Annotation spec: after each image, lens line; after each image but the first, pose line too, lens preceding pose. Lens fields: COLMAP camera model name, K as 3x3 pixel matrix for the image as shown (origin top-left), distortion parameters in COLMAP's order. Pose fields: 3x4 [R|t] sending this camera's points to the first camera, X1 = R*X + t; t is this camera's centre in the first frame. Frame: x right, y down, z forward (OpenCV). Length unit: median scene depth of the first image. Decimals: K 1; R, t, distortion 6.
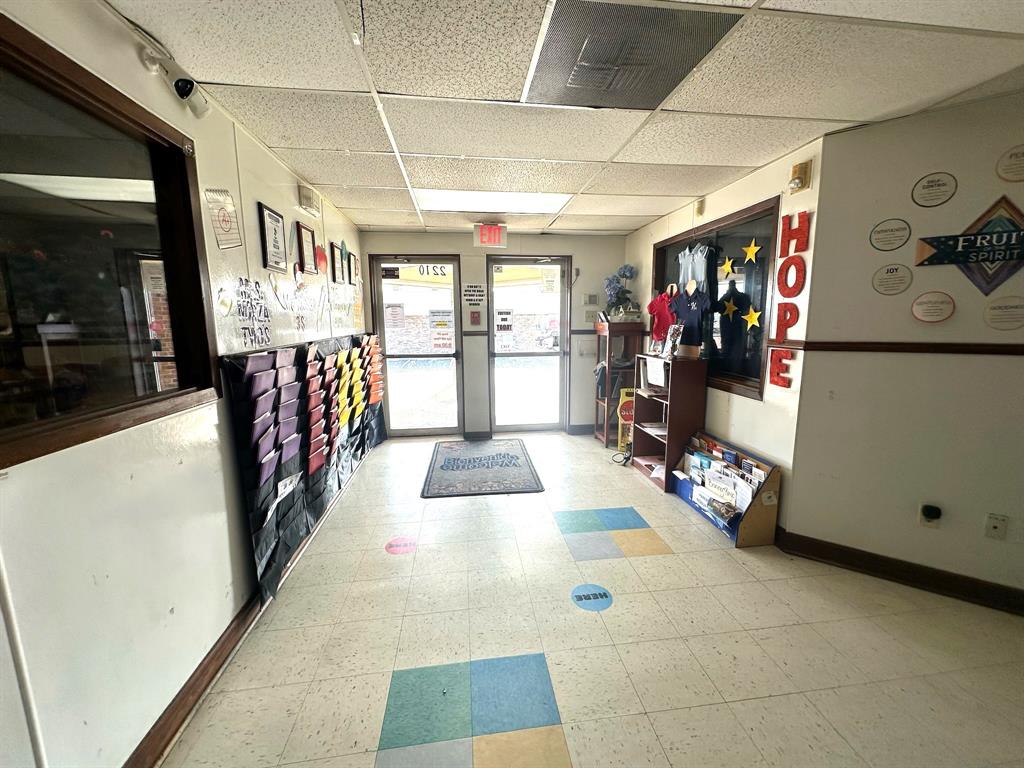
lens RADIAL K [[407.8, 0, 511.8], [0, 407.8, 382.0], [0, 0, 1]] dist [-0.003311, 0.000572]
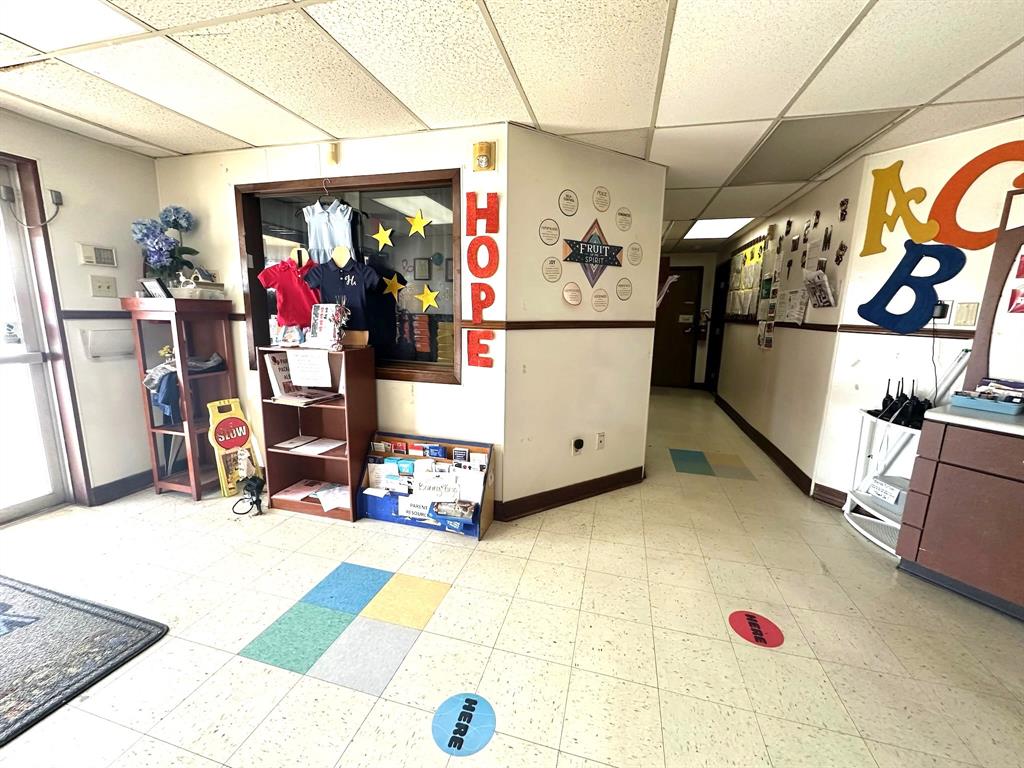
lens RADIAL K [[407.8, 0, 511.6], [0, 407.8, 382.2], [0, 0, 1]] dist [-0.003311, 0.000572]
pose [[0.378866, -0.142917, 0.914350, -0.197603], [0.117303, 0.987451, 0.105738, -0.041522], [-0.917987, 0.067196, 0.390877, 0.448549]]
